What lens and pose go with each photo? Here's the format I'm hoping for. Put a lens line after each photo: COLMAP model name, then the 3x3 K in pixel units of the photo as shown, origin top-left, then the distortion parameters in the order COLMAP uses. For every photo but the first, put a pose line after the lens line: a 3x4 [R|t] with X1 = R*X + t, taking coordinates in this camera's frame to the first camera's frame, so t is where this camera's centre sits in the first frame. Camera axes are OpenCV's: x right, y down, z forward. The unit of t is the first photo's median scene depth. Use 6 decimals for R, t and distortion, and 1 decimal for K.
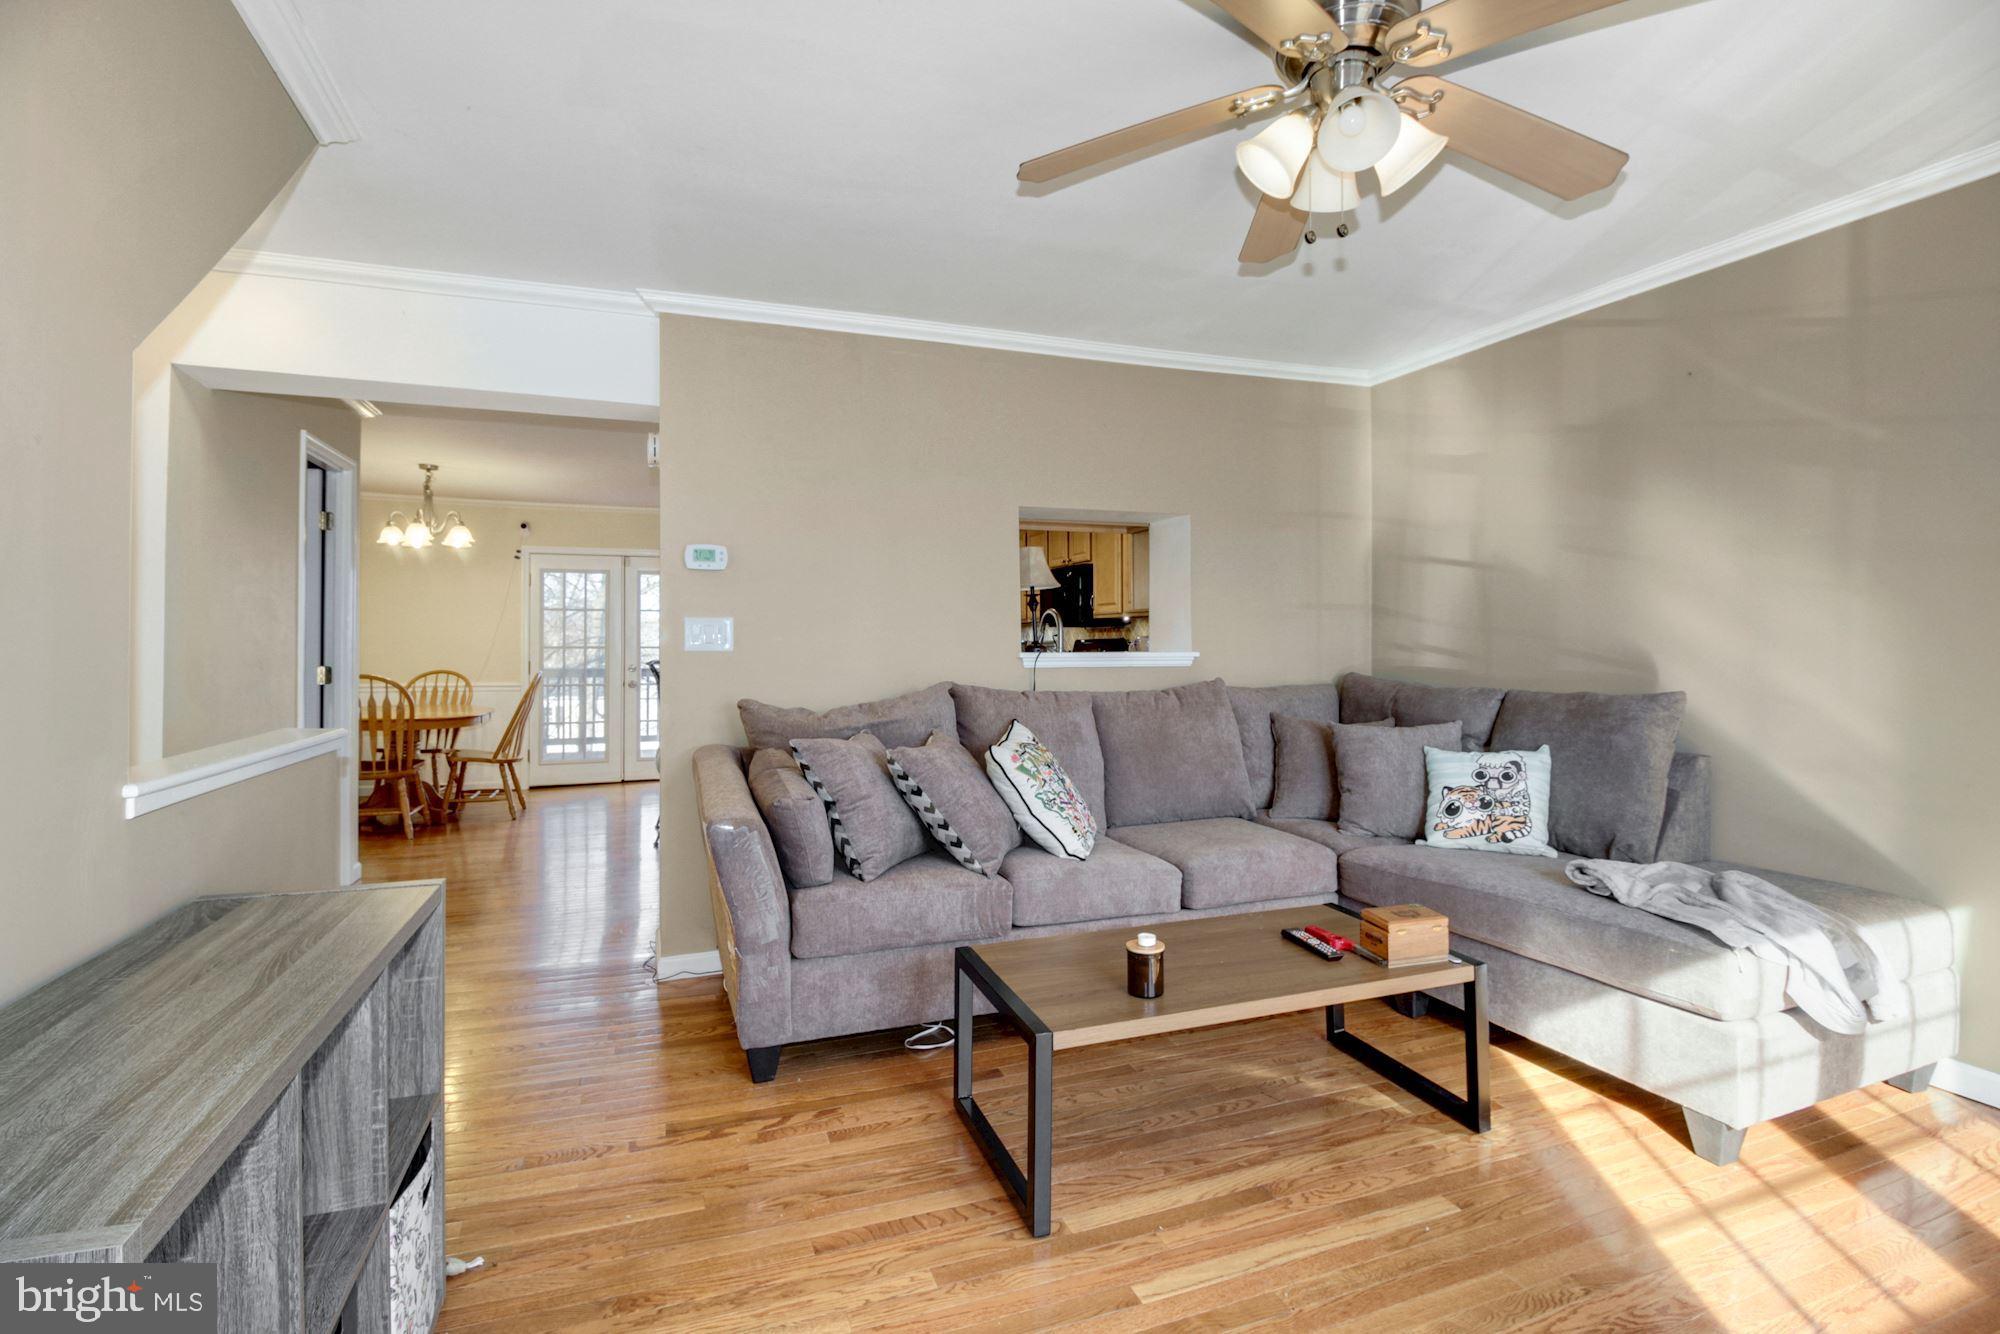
lens RADIAL K [[949.1, 0, 988.8], [0, 949.1, 654.1], [0, 0, 1]] dist [-0.001654, 0.000195]
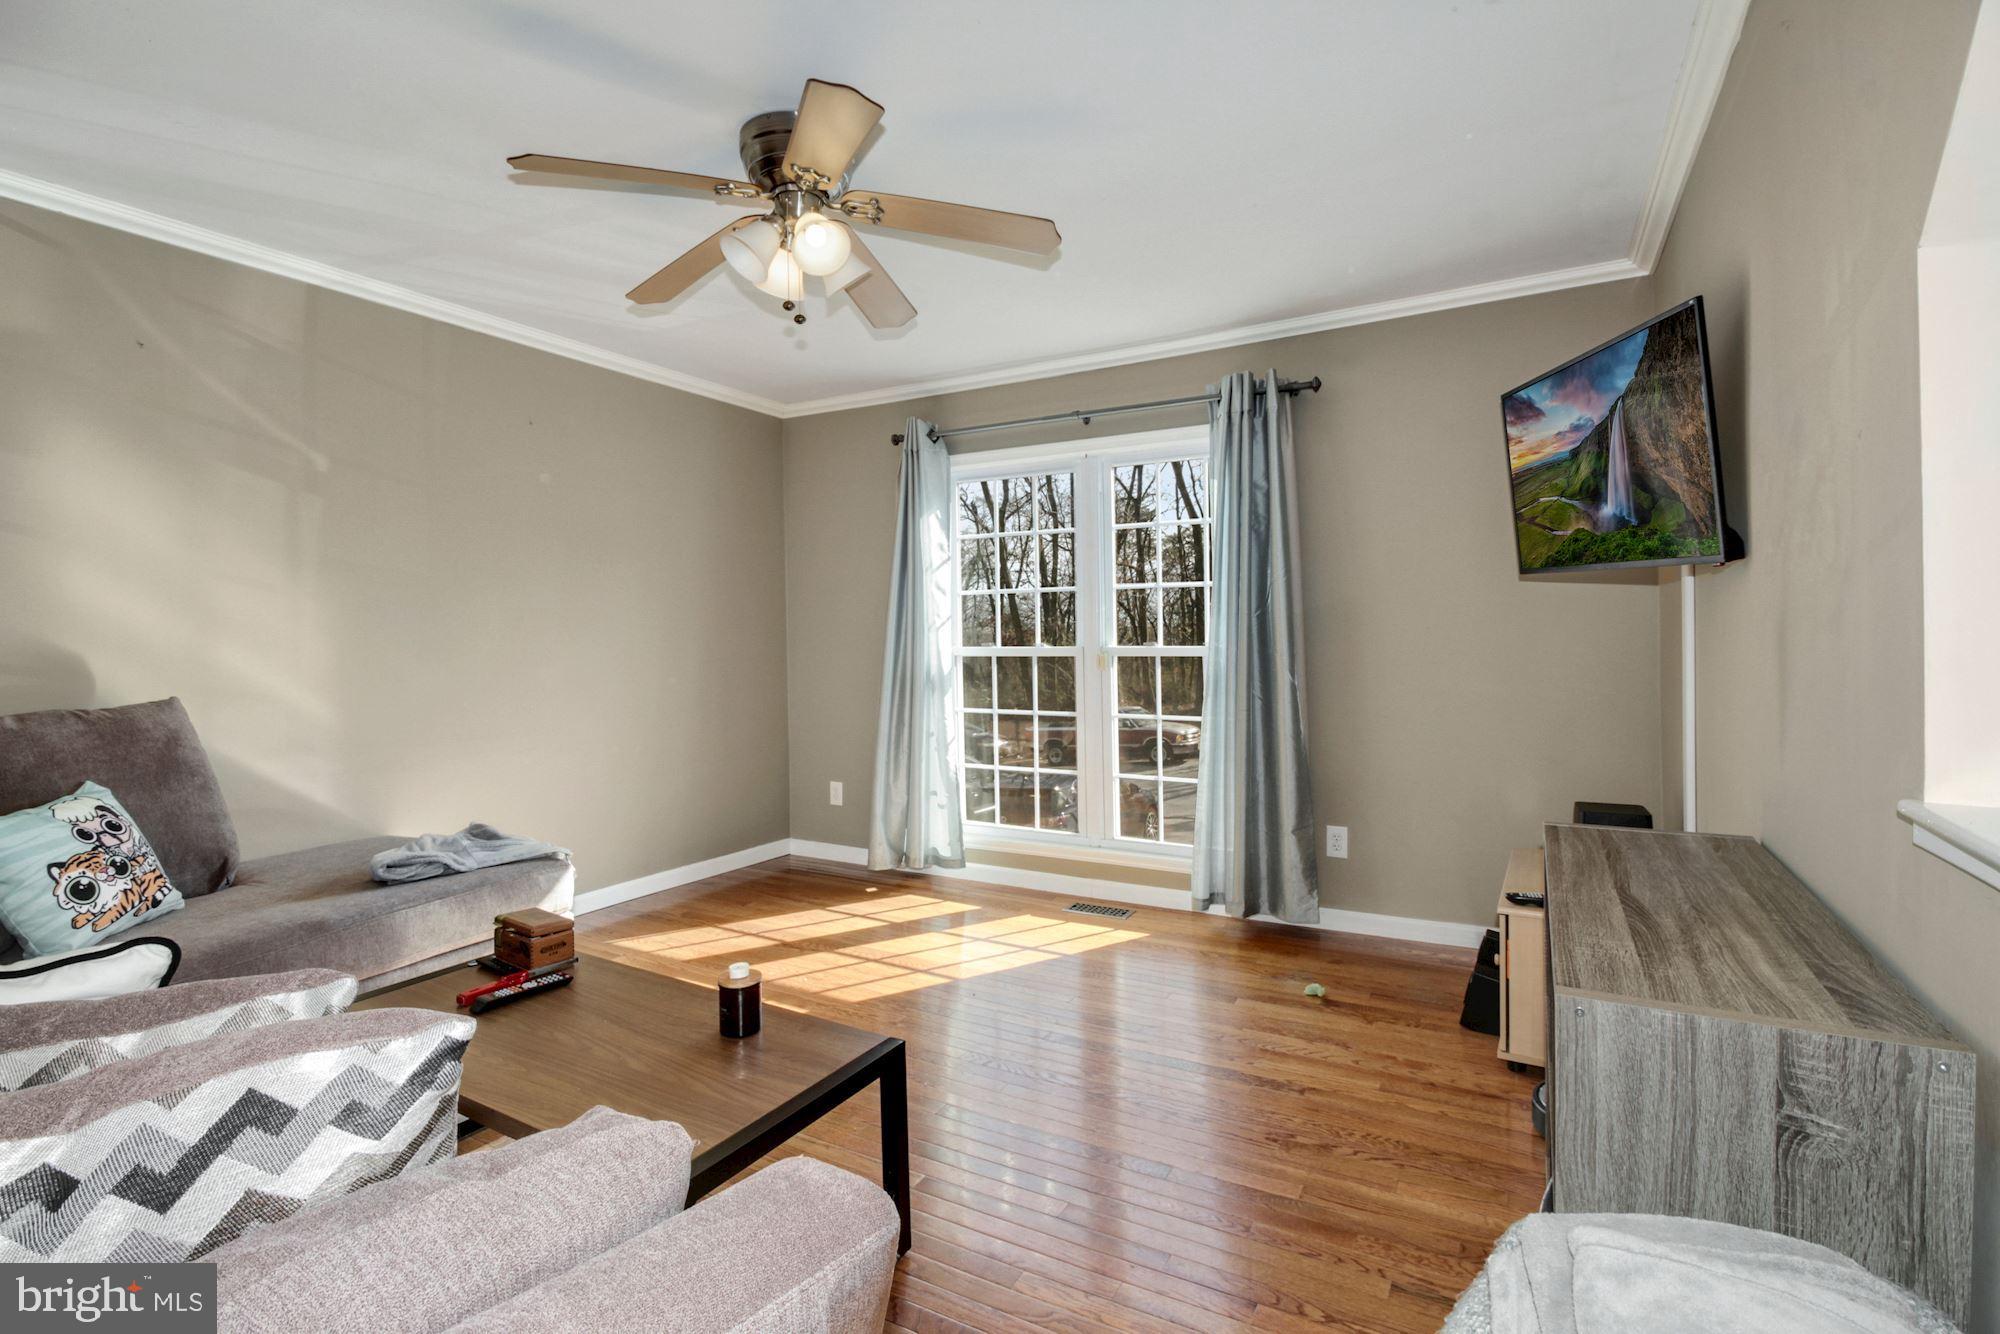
lens RADIAL K [[949.1, 0, 988.8], [0, 949.1, 654.1], [0, 0, 1]] dist [-0.001654, 0.000195]
pose [[-0.641243, -0.011071, 0.767258, -0.450852], [0.023610, 0.999138, 0.034149, -0.013508], [-0.766974, 0.040012, -0.640429, 0.942403]]
